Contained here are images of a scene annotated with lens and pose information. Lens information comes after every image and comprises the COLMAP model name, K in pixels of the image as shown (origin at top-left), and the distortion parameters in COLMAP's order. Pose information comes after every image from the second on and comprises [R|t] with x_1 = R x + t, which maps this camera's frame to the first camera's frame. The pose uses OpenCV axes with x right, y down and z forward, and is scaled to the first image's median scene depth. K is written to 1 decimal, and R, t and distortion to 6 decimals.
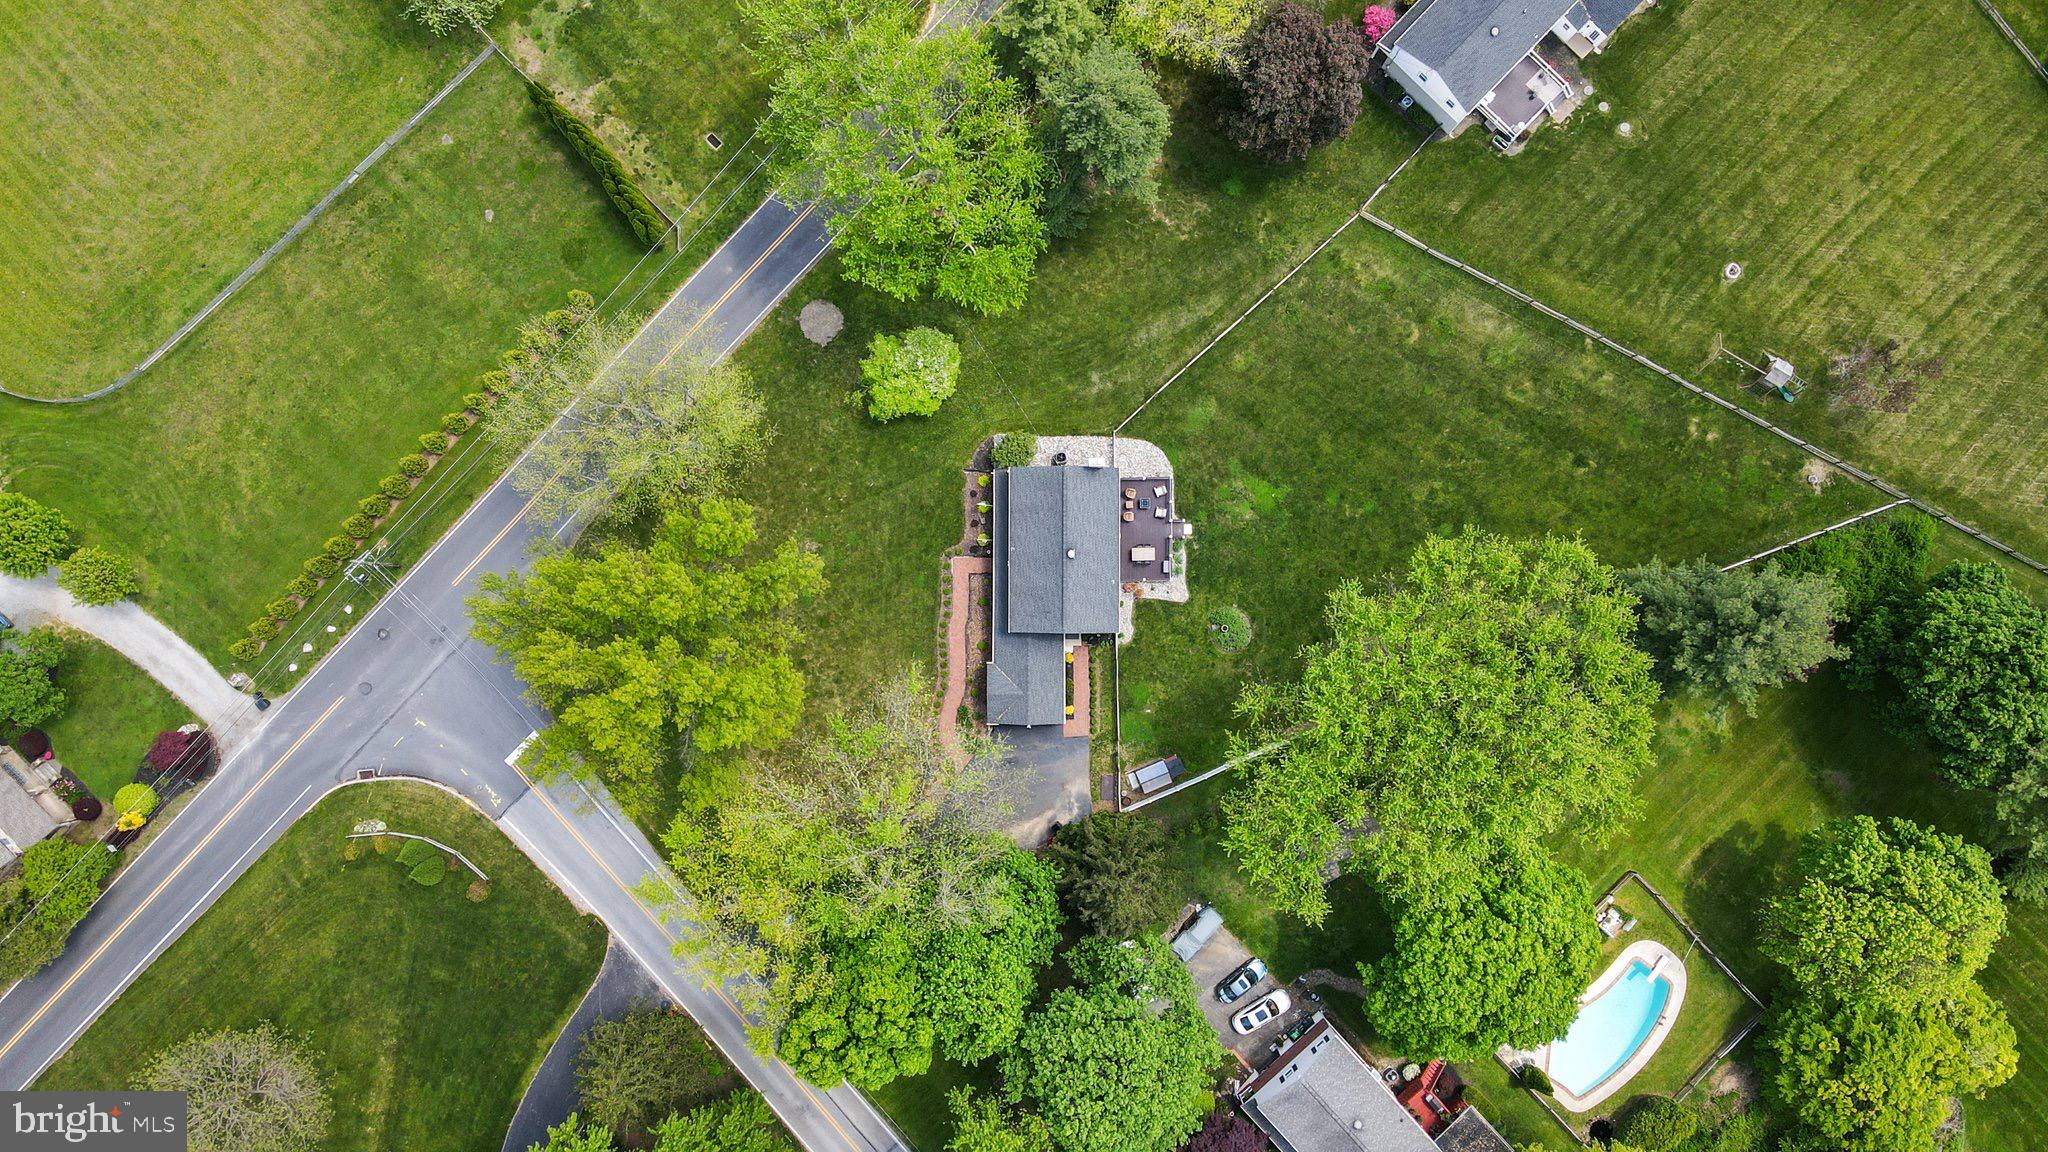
lens RADIAL K [[1517.8, 0, 1026.6], [0, 1517.8, 570.4], [0, 0, 1]] dist [-0.004821, 0.060173]
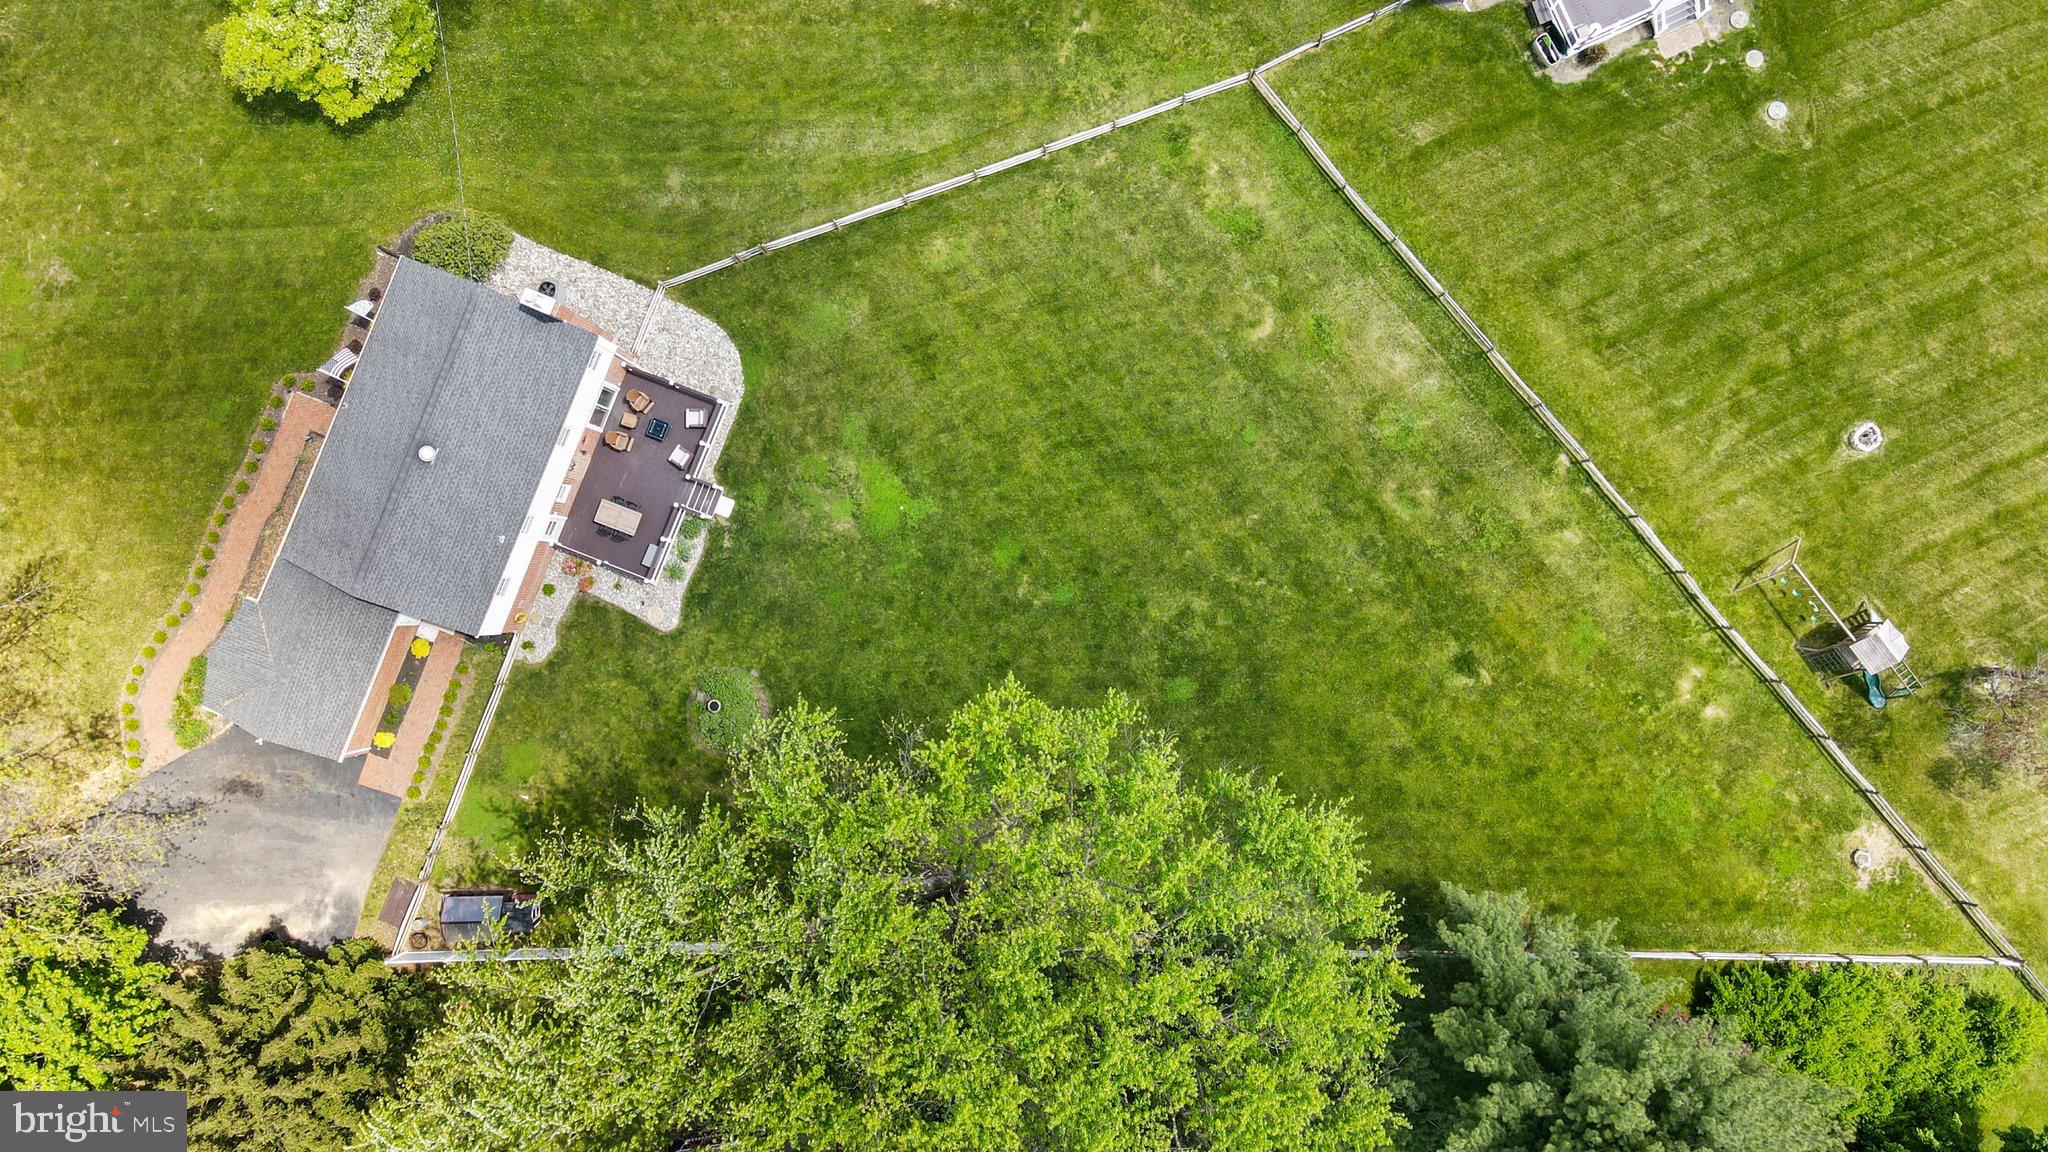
lens RADIAL K [[1507.6, 0, 1033.6], [0, 1507.6, 568.2], [0, 0, 1]] dist [-0.008086, 0.045317]
pose [[0.928168, 0.371678, -0.018946, 0.226641], [-0.371726, 0.928342, 0.001052, -0.048221], [0.017979, 0.006067, 0.999820, 0.479699]]
